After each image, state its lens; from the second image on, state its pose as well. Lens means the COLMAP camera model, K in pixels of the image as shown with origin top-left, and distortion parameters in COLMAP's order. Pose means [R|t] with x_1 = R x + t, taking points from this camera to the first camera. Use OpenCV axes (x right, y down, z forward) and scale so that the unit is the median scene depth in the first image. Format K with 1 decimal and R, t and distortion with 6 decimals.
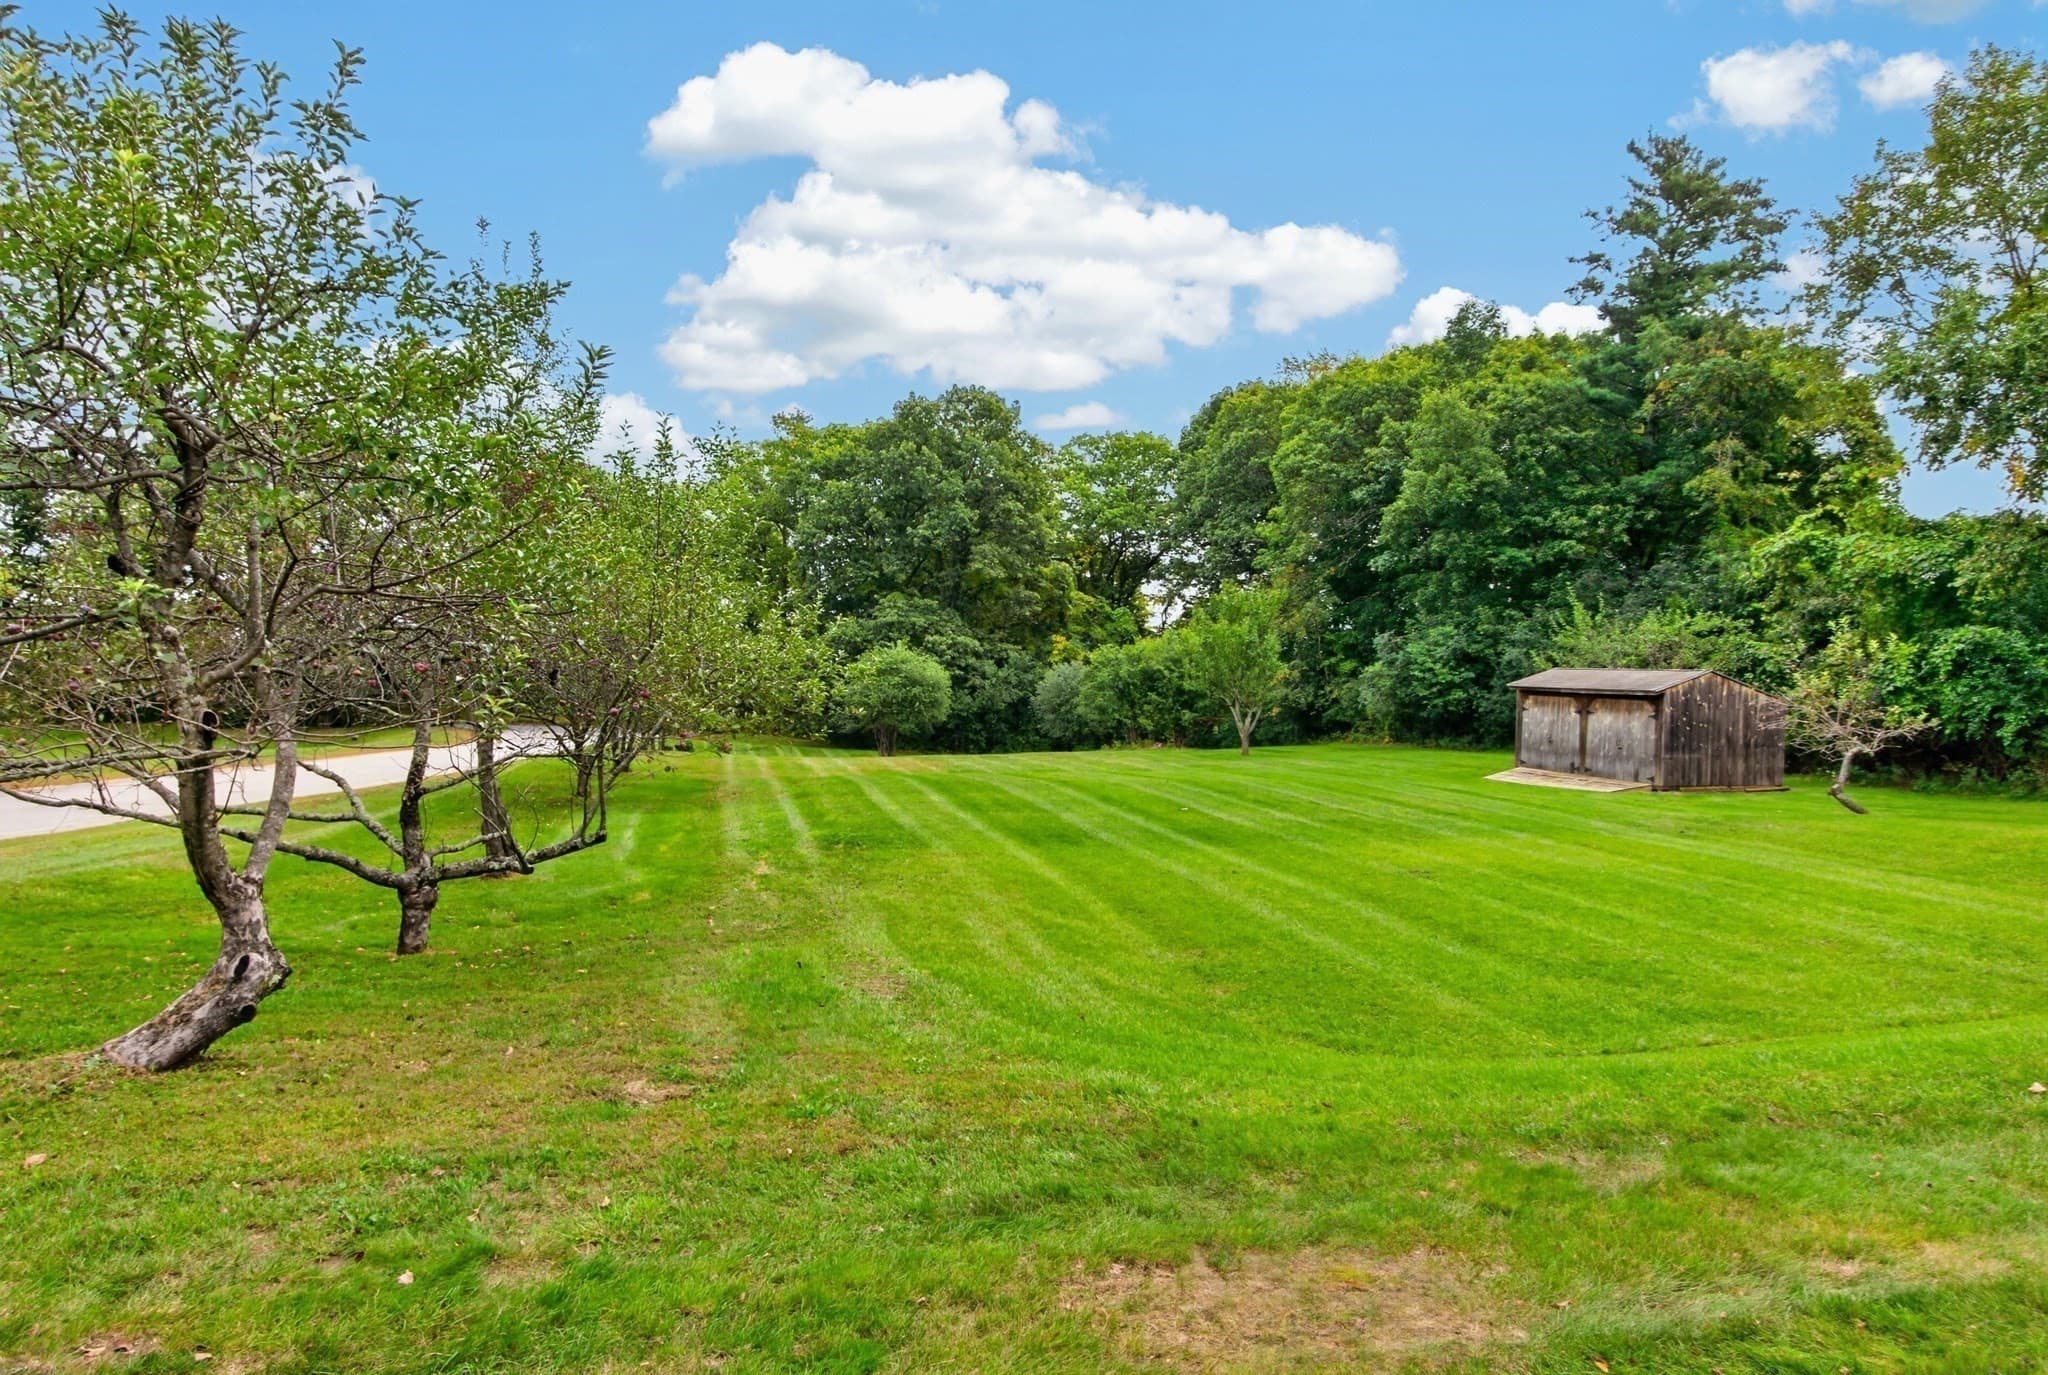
lens RADIAL K [[1225.5, 0, 1030.6], [0, 1225.5, 745.7], [0, 0, 1]] dist [-0.001698, -0.000698]
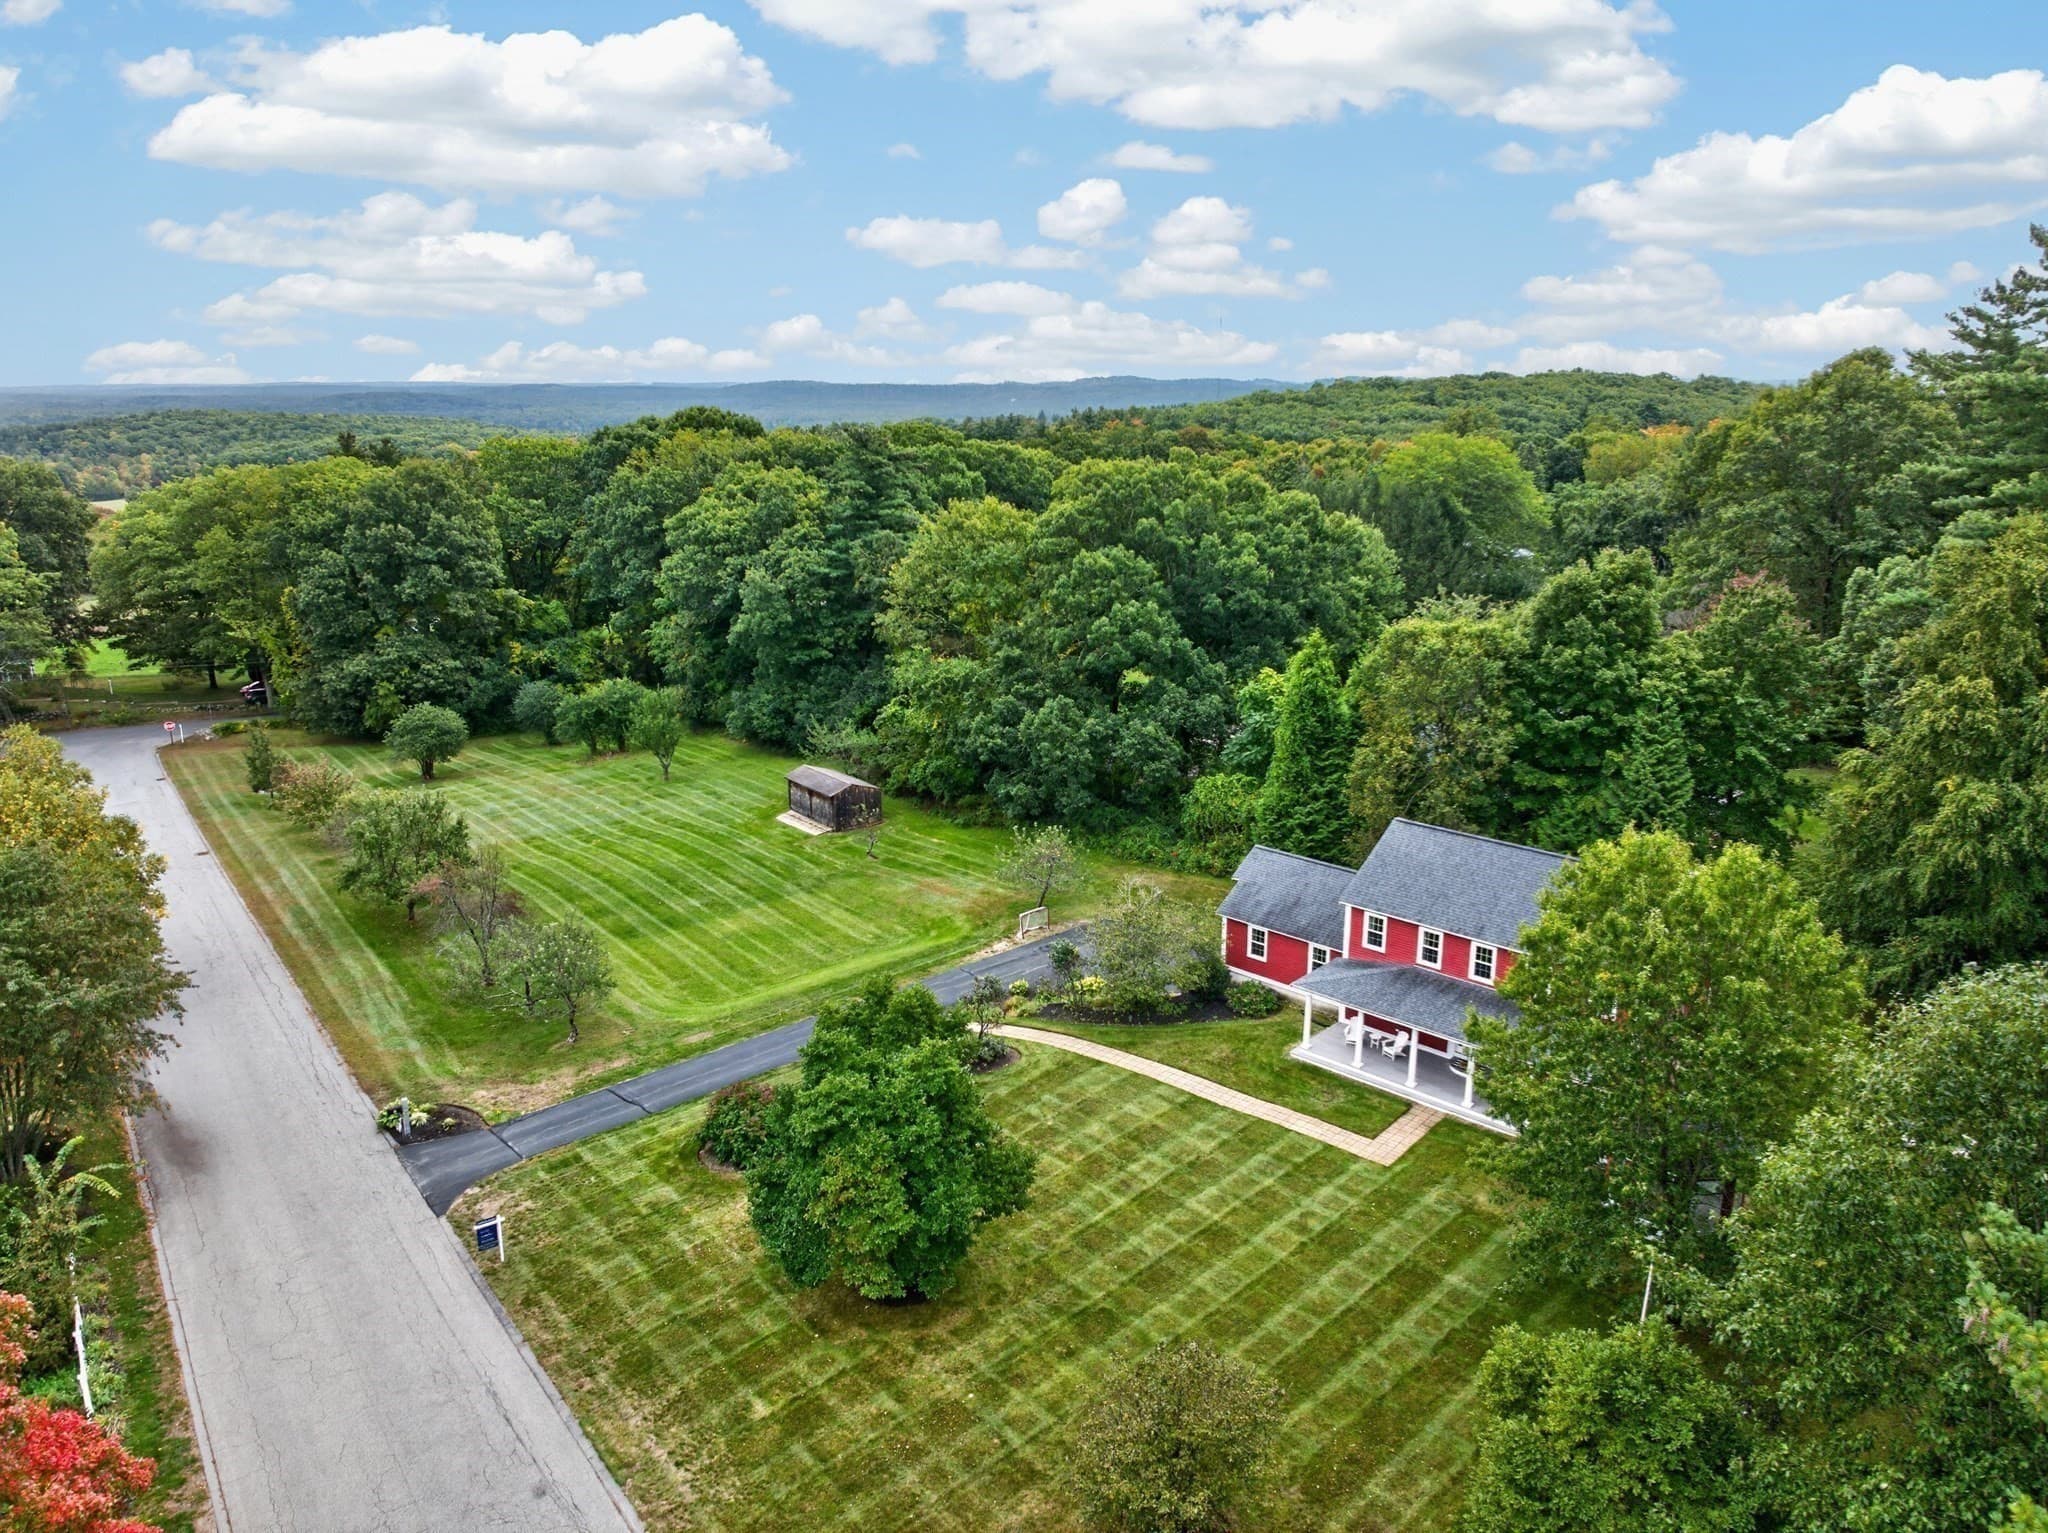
lens RADIAL K [[1367.9, 0, 1024.0], [0, 1367.9, 766.5], [0, 0, 1]] dist [-0.005177, -0.002655]
pose [[0.901641, -0.128264, 0.413028, -0.182304], [0.040460, 0.975838, 0.214716, -0.417144], [-0.430589, -0.176886, 0.885045, -1.021655]]
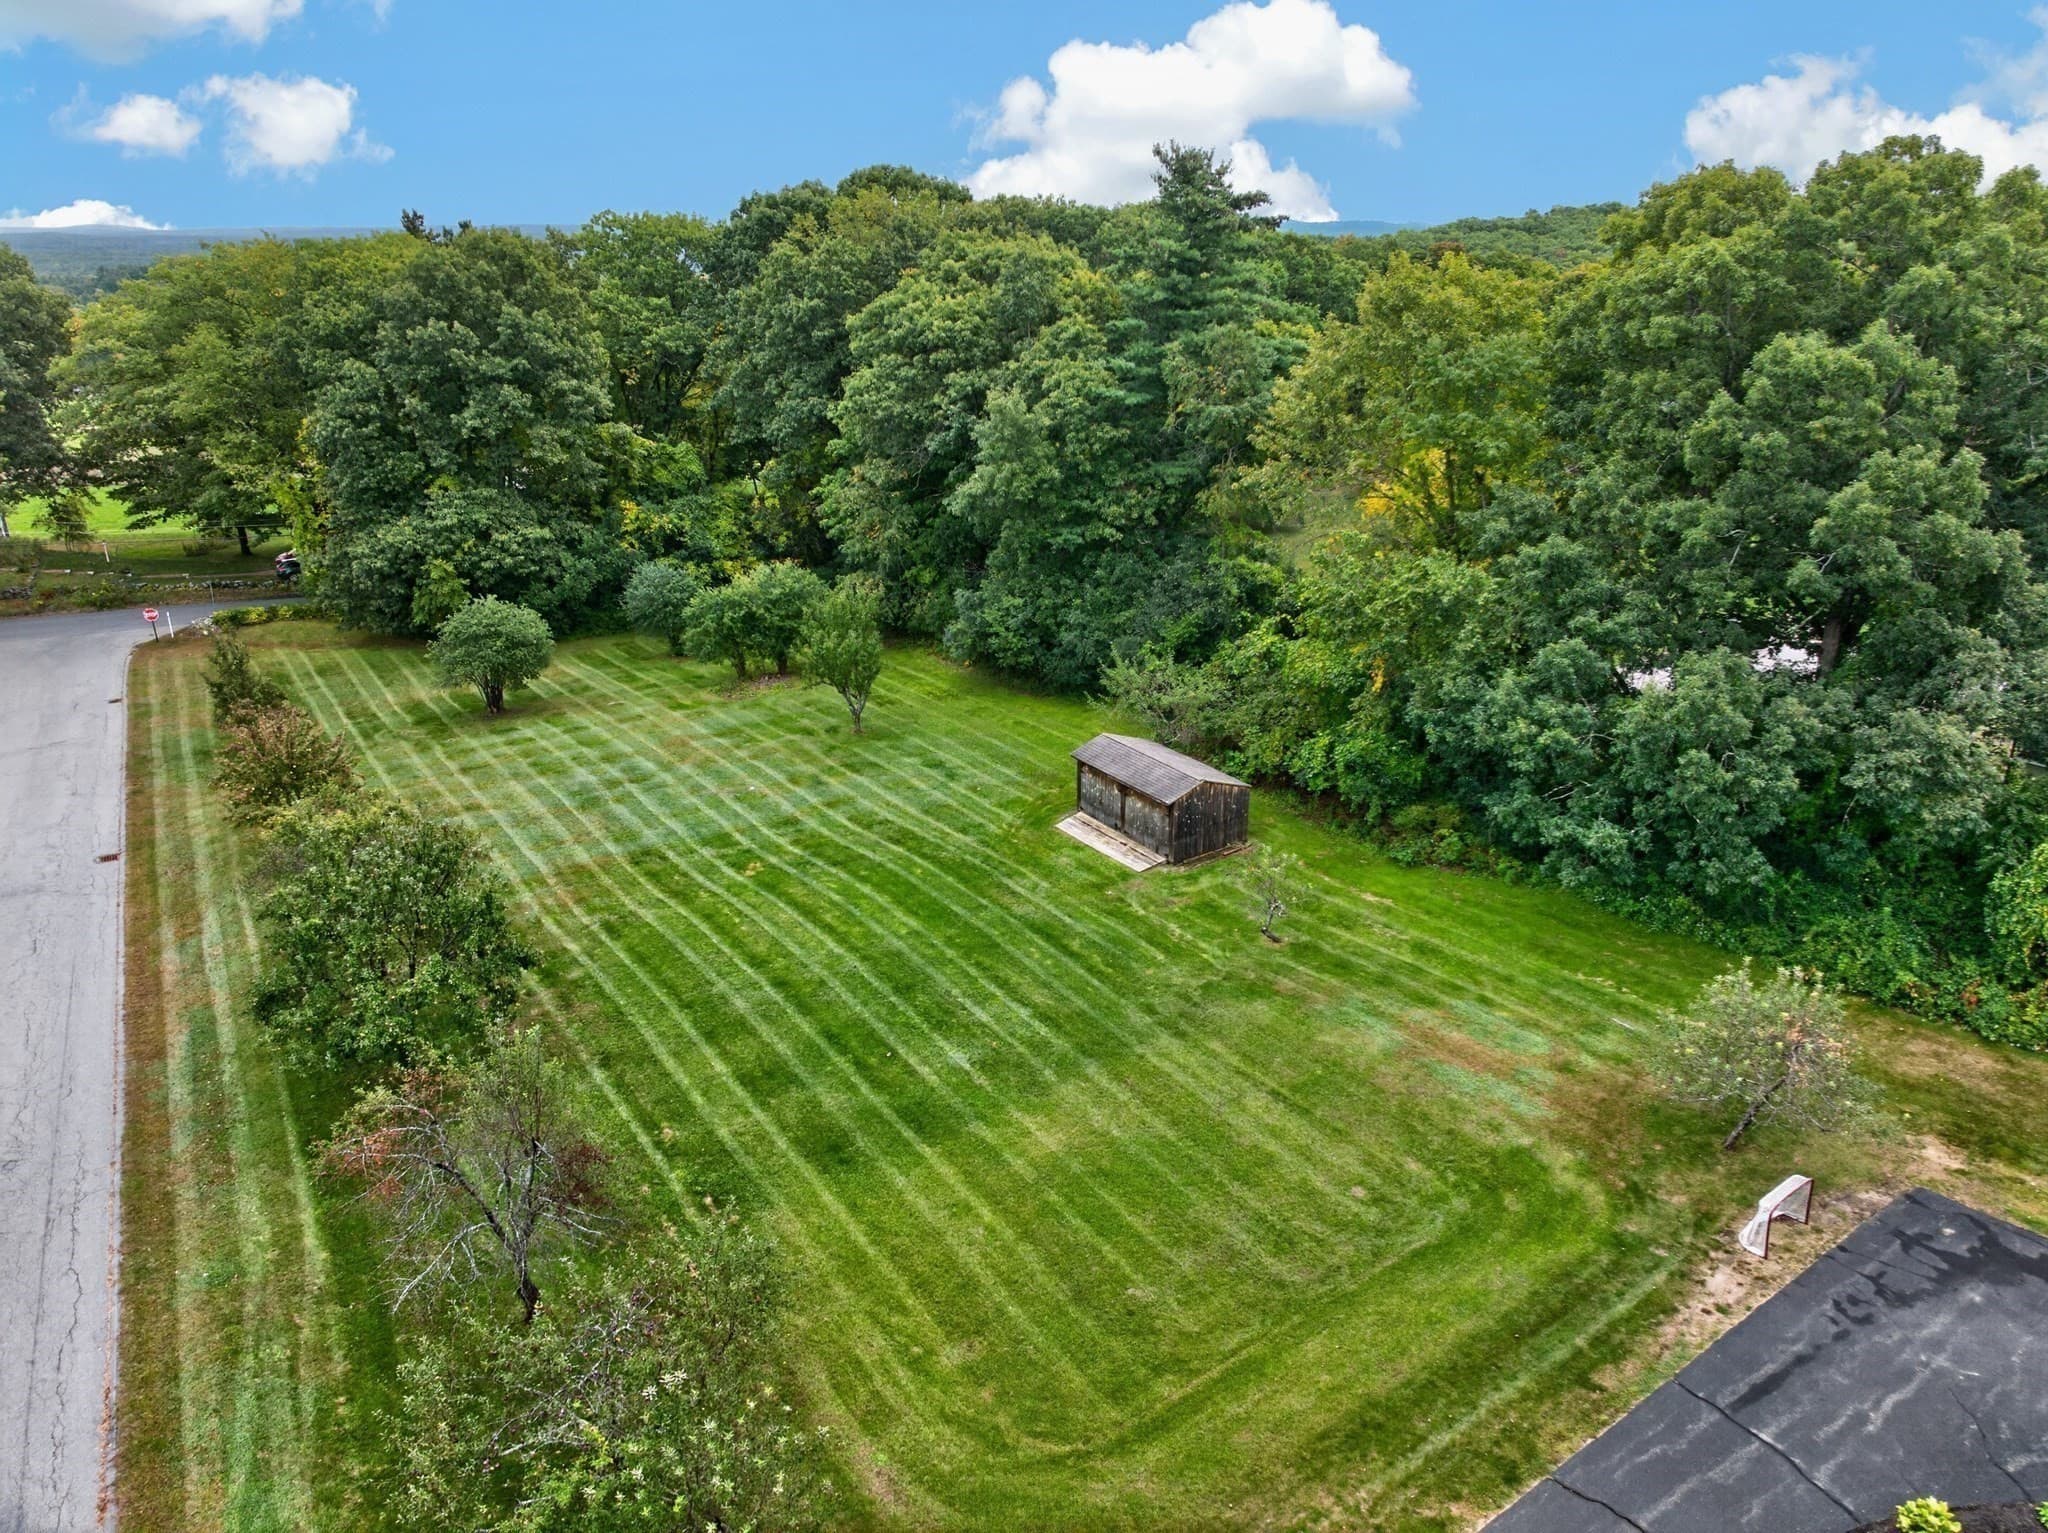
lens RADIAL K [[1367.8, 0, 1024.0], [0, 1367.8, 766.5], [0, 0, 1]] dist [0.003976, -0.003670]
pose [[0.937936, -0.139632, 0.317457, -0.089218], [0.036300, 0.949866, 0.310543, -0.344219], [-0.344903, -0.279746, 0.895982, -0.215420]]
